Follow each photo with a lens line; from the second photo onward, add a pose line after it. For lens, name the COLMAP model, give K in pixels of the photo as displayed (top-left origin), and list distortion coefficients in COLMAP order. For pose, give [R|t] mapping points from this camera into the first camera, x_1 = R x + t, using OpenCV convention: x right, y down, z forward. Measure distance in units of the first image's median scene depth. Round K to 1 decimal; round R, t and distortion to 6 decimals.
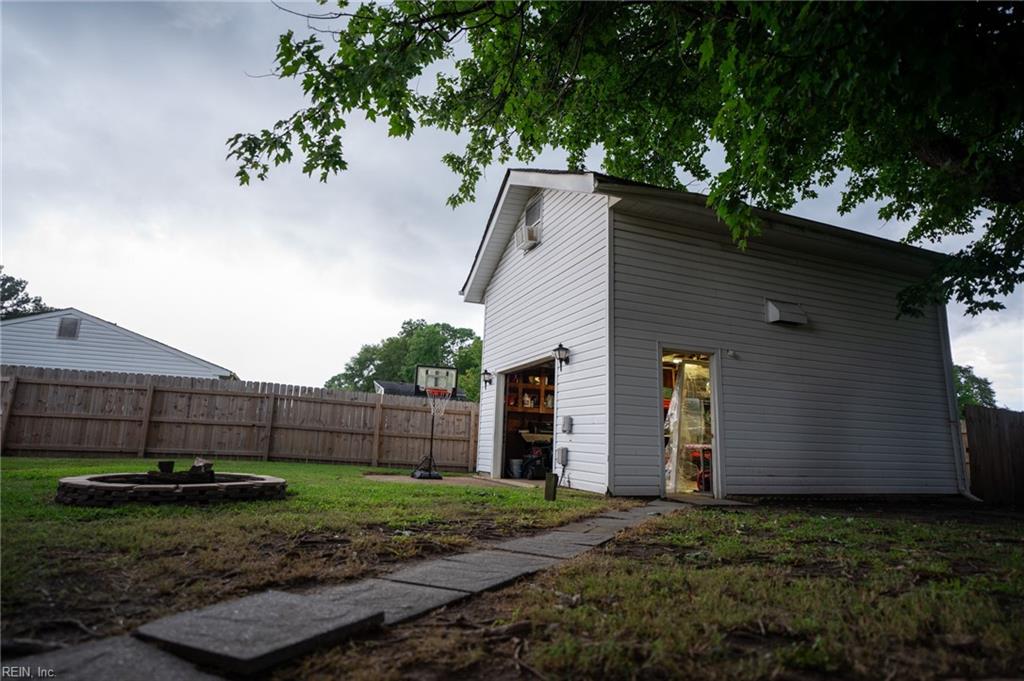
lens RADIAL K [[555.0, 0, 511.6], [0, 555.0, 336.6], [0, 0, 1]] dist [-0.054761, 0.038144]
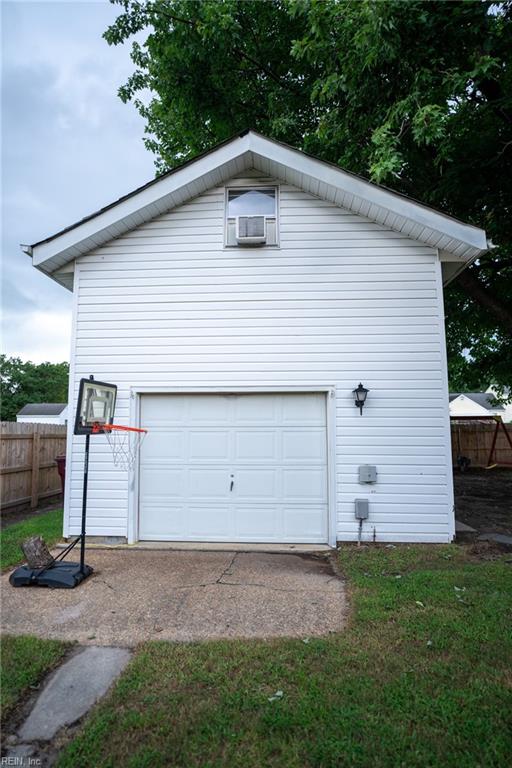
lens RADIAL K [[416.3, 0, 251.8], [0, 416.3, 384.0], [0, 0, 1]] dist [-0.054761, 0.038144]
pose [[0.423974, 0.053259, 0.904107, -0.460826], [-0.159519, 0.987054, 0.016660, 0.023057], [-0.891515, -0.151286, 0.426981, 0.682608]]
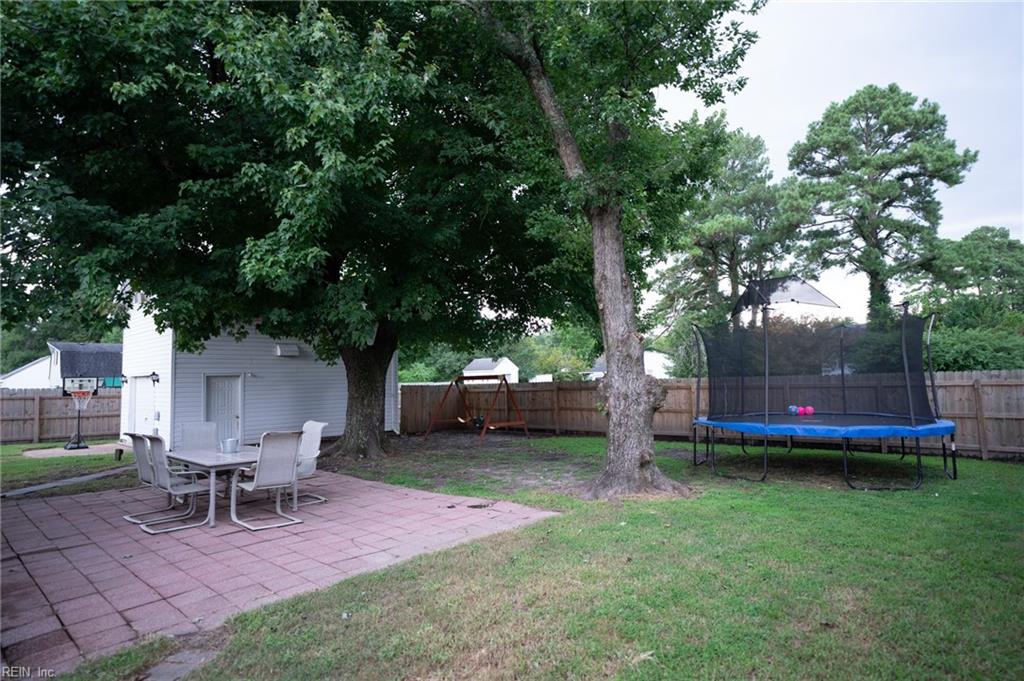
lens RADIAL K [[555.0, 0, 511.6], [0, 555.0, 336.6], [0, 0, 1]] dist [-0.054761, 0.038144]
pose [[0.900417, -0.023444, 0.434396, 0.289178], [-0.030148, 0.992784, 0.116069, -0.268511], [-0.433983, -0.117606, 0.893212, -0.854640]]
